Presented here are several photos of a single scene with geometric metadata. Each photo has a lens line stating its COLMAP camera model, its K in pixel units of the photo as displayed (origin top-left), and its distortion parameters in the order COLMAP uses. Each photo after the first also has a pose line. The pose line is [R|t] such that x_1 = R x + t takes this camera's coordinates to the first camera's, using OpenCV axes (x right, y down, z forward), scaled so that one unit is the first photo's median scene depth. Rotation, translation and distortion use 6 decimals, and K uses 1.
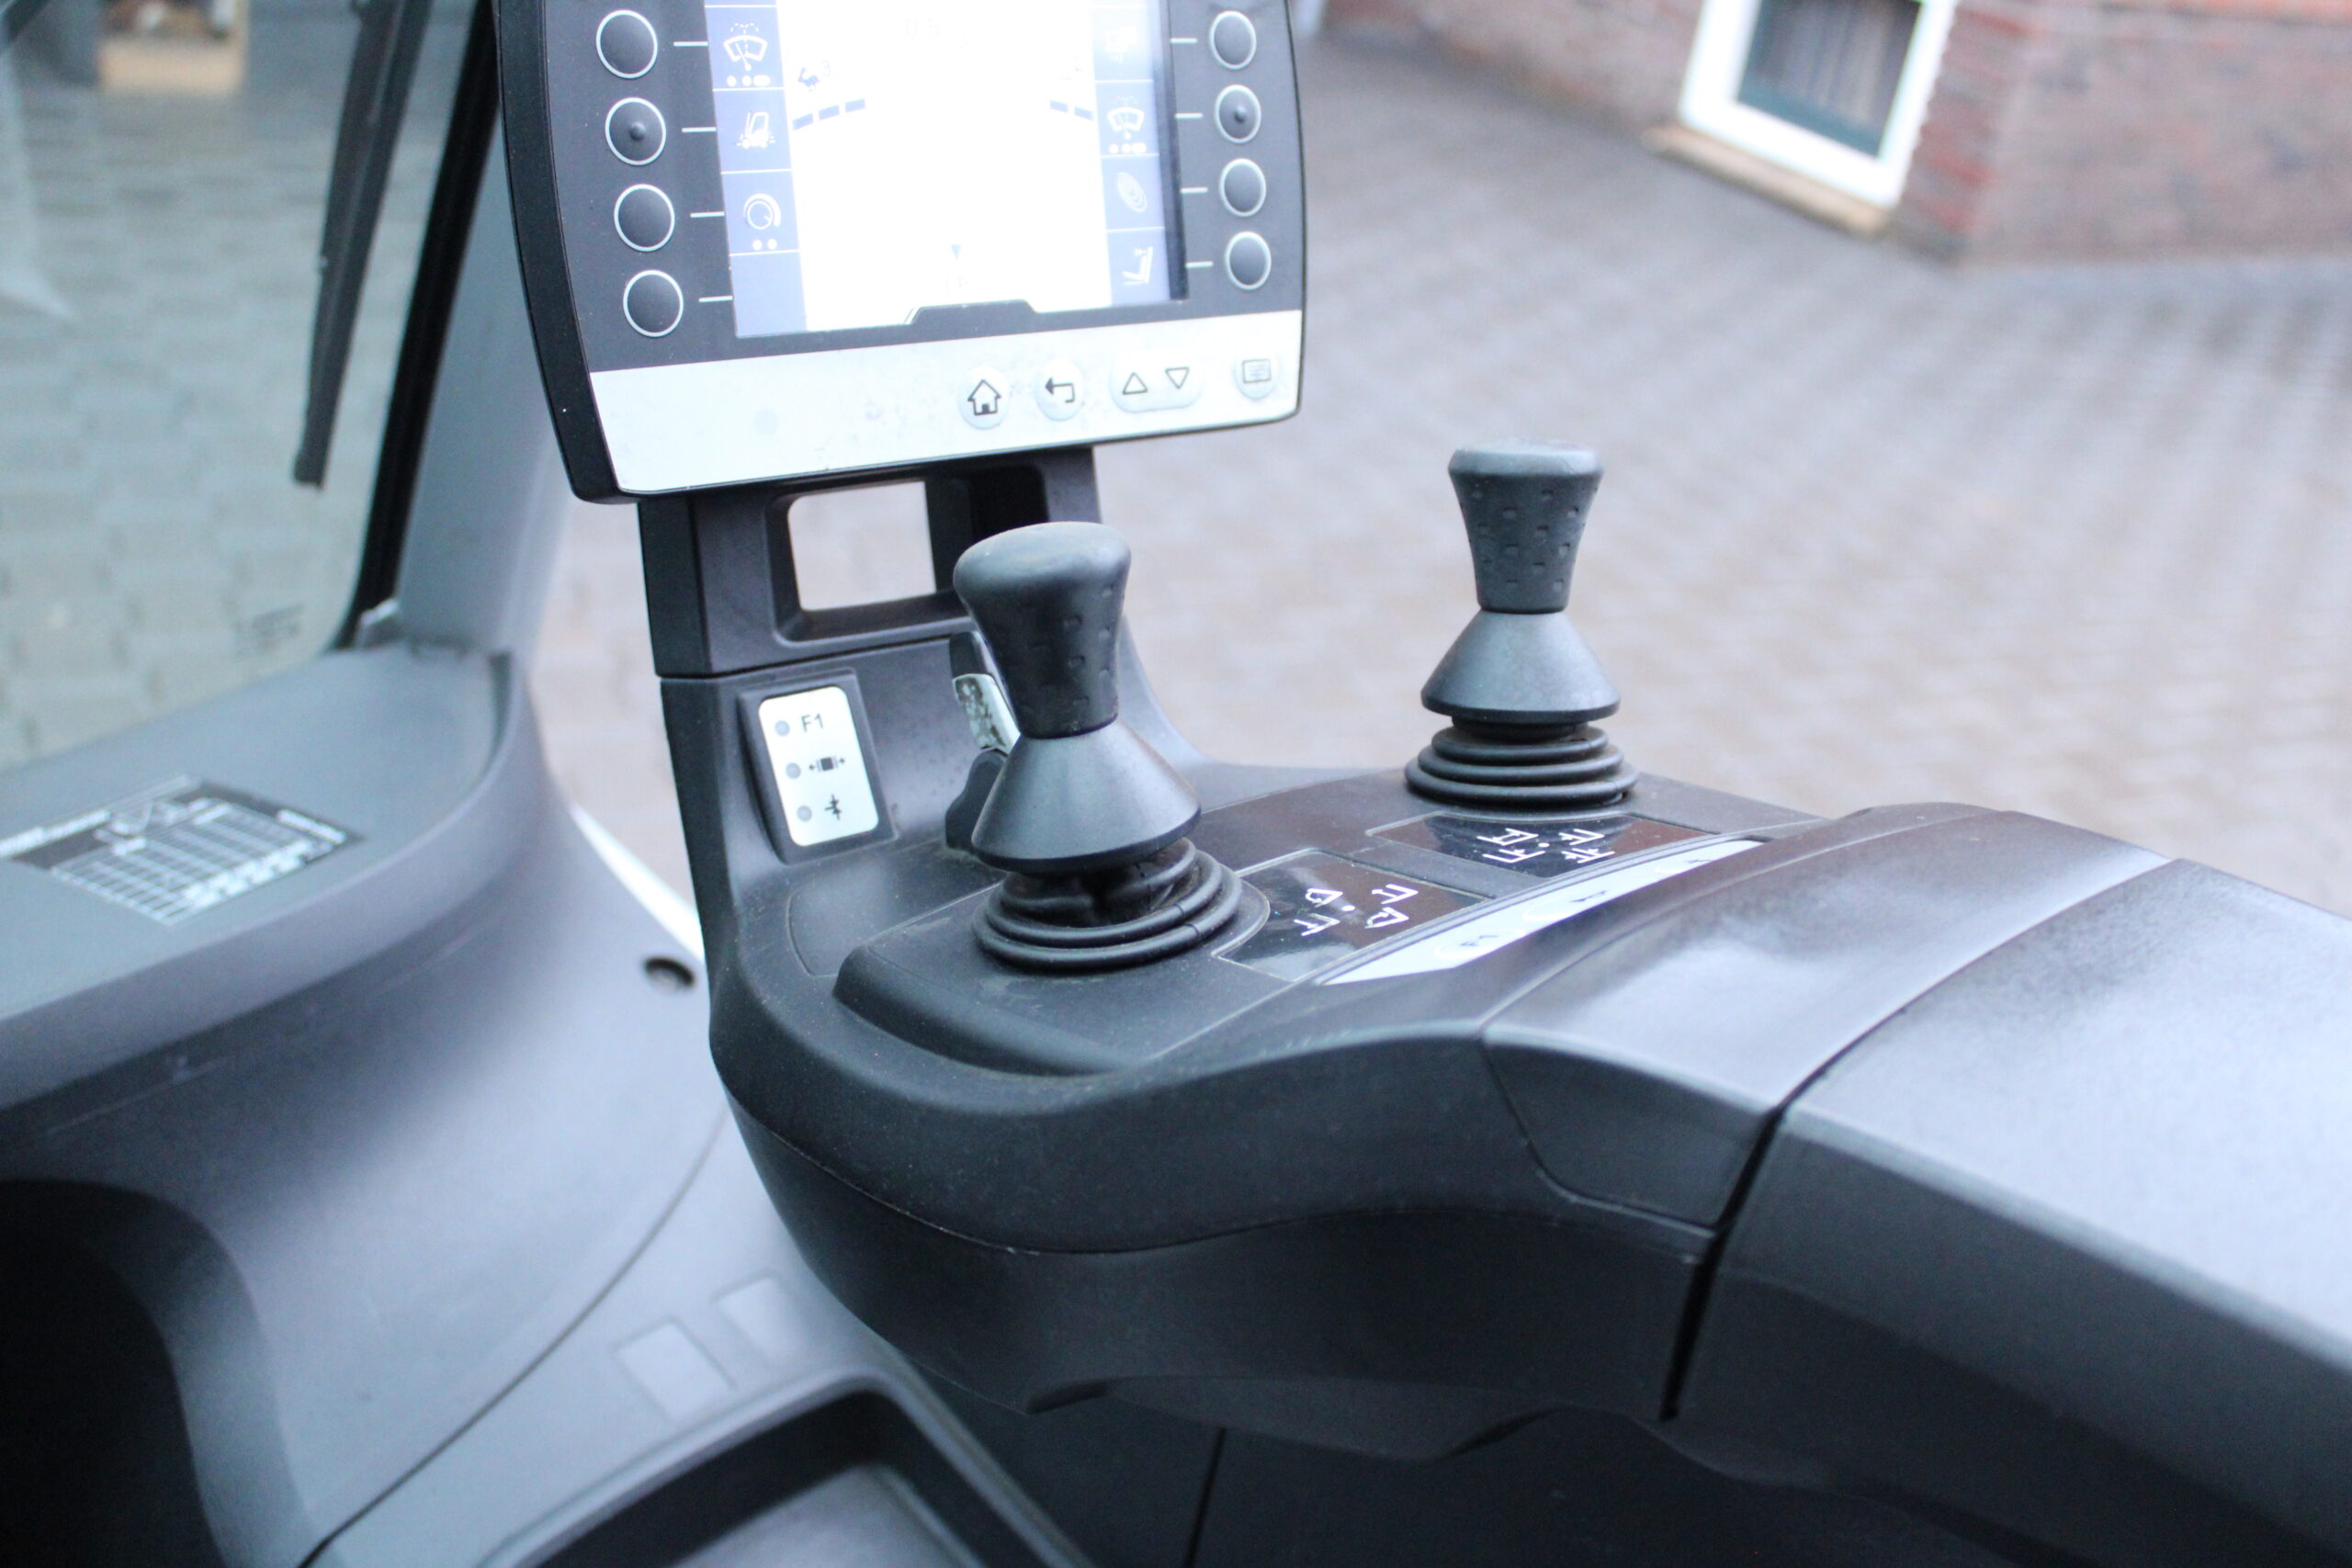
lens RADIAL K [[2560.2, 0, 1176.0], [0, 2560.2, 784.0], [0, 0, 1]] dist [-0.142739, 0.267865]
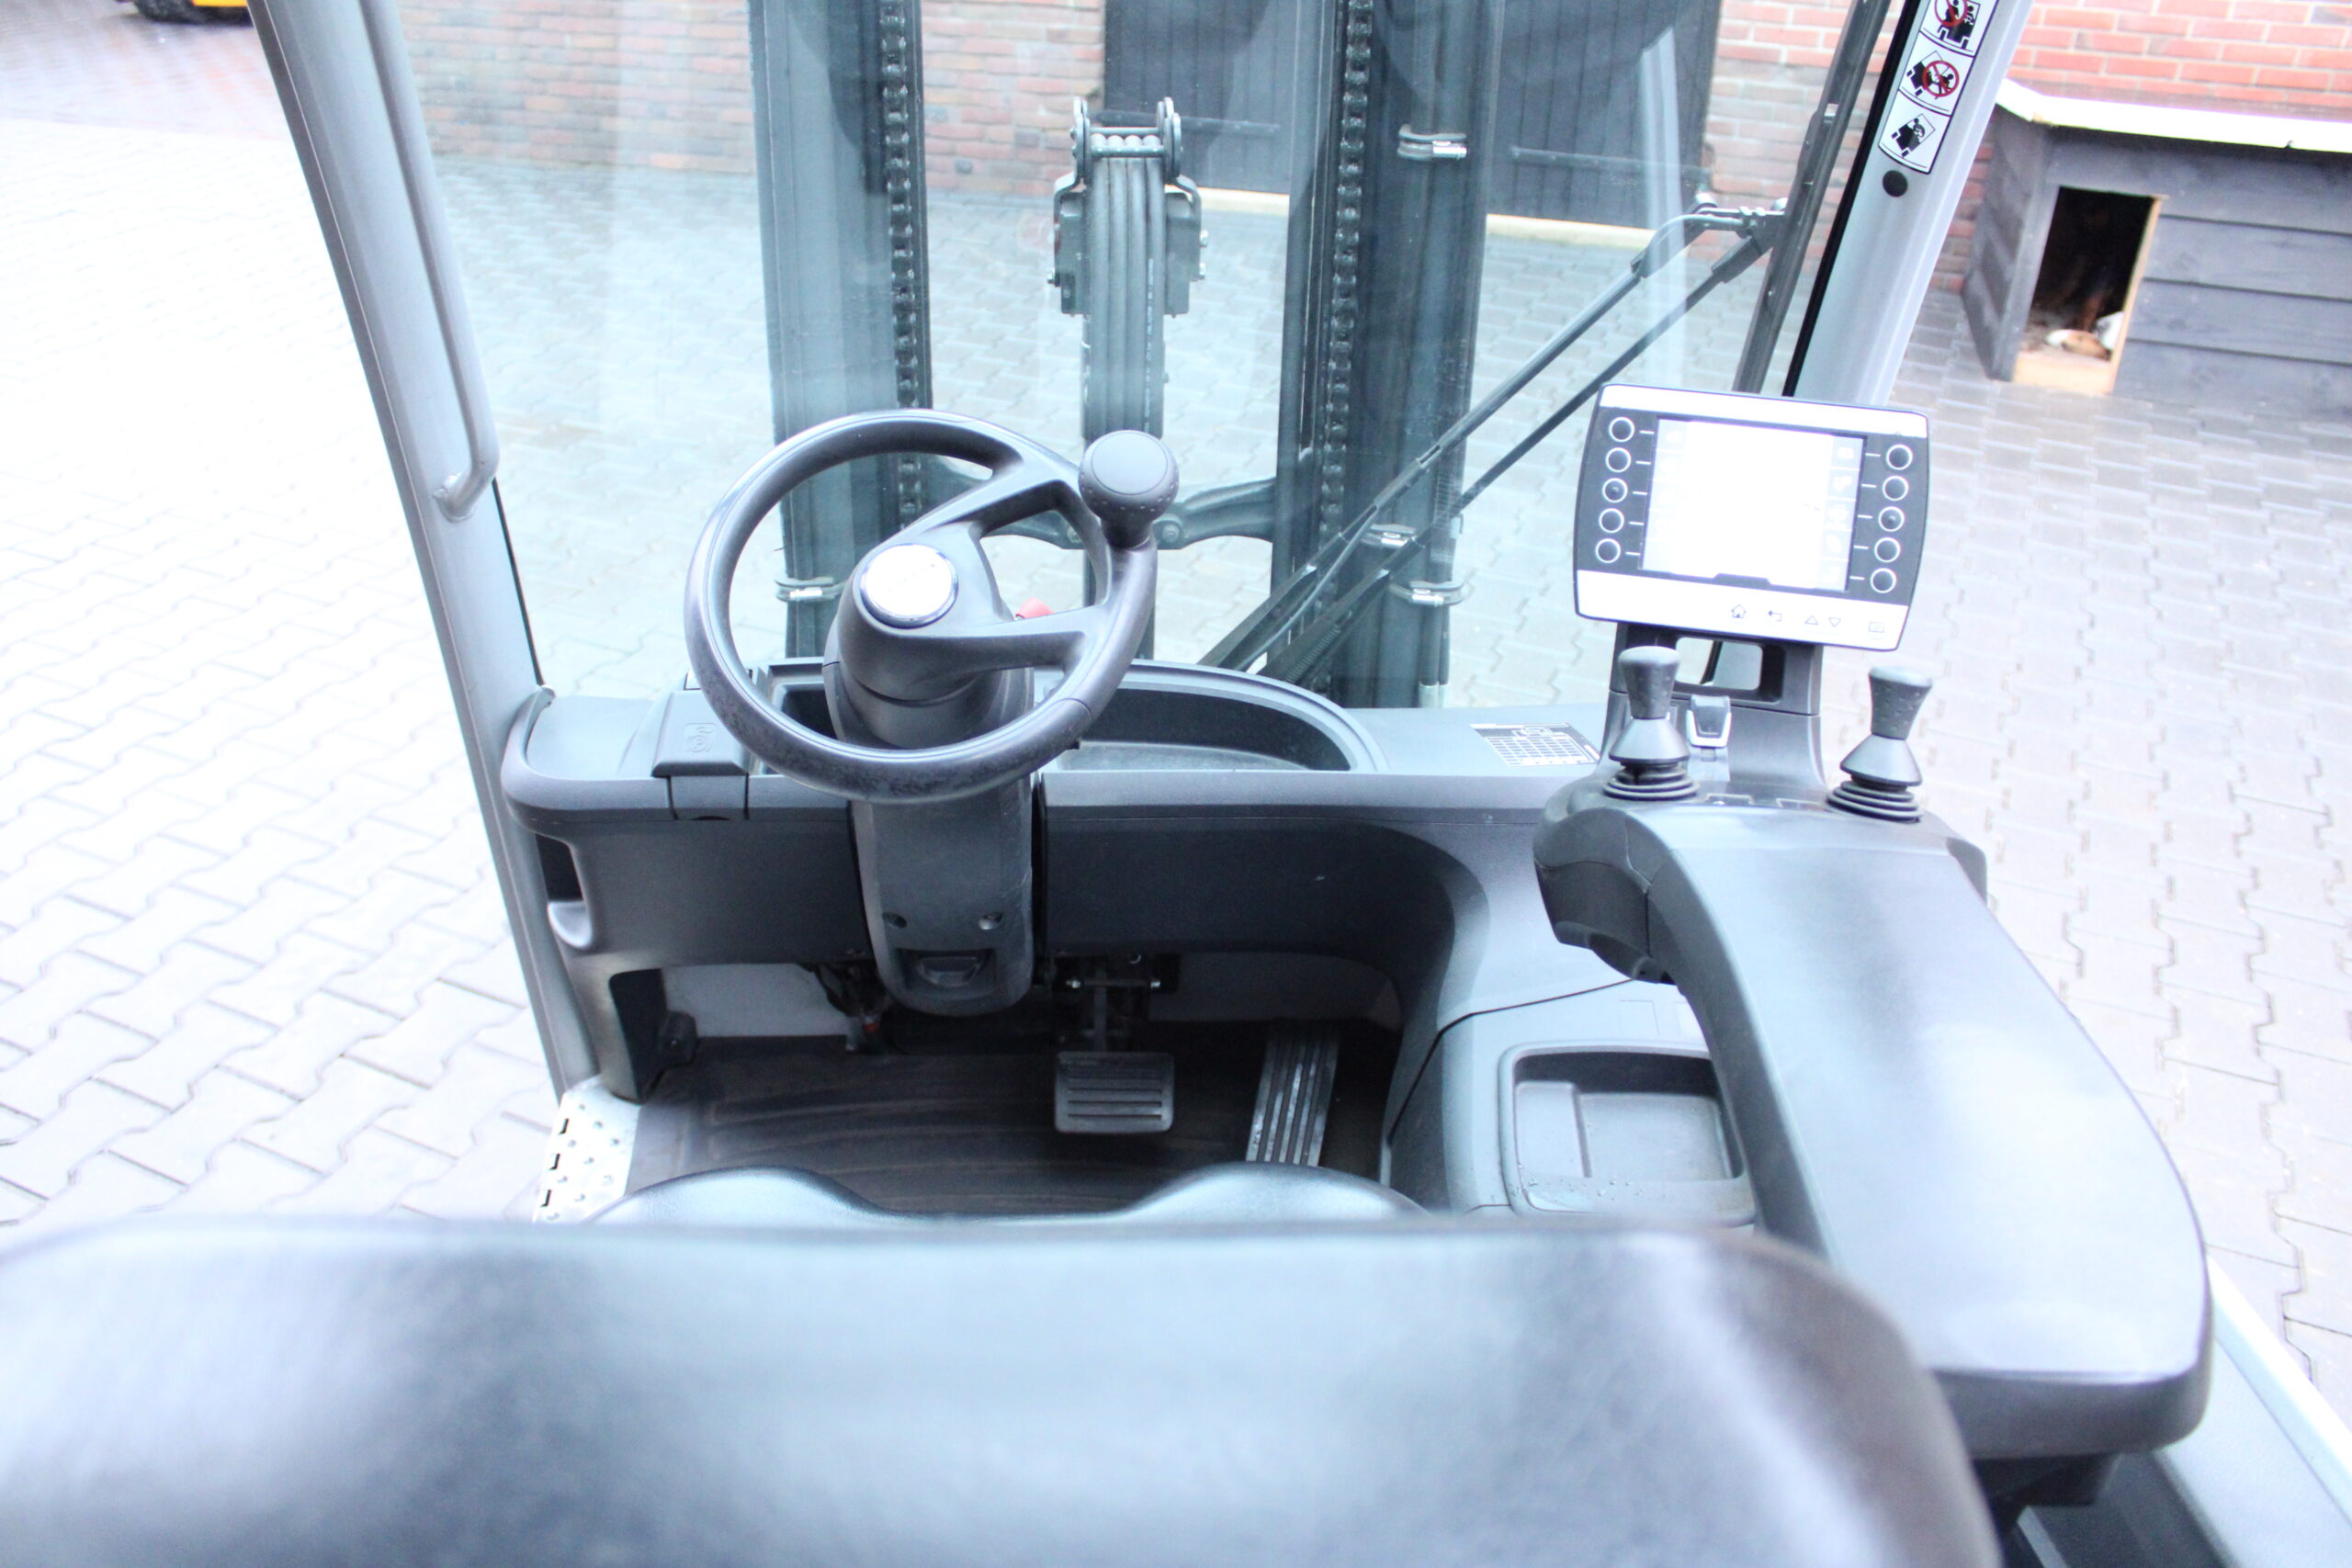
lens RADIAL K [[1952.7, 0, 1207.7], [0, 1952.7, 774.0], [0, 0, 1]] dist [-0.170228, 0.162643]
pose [[0.660902, 0.240491, -0.710896, 0.982034], [-0.278712, 0.958170, 0.065030, 0.026657], [0.696799, 0.155157, 0.700284, -0.692582]]
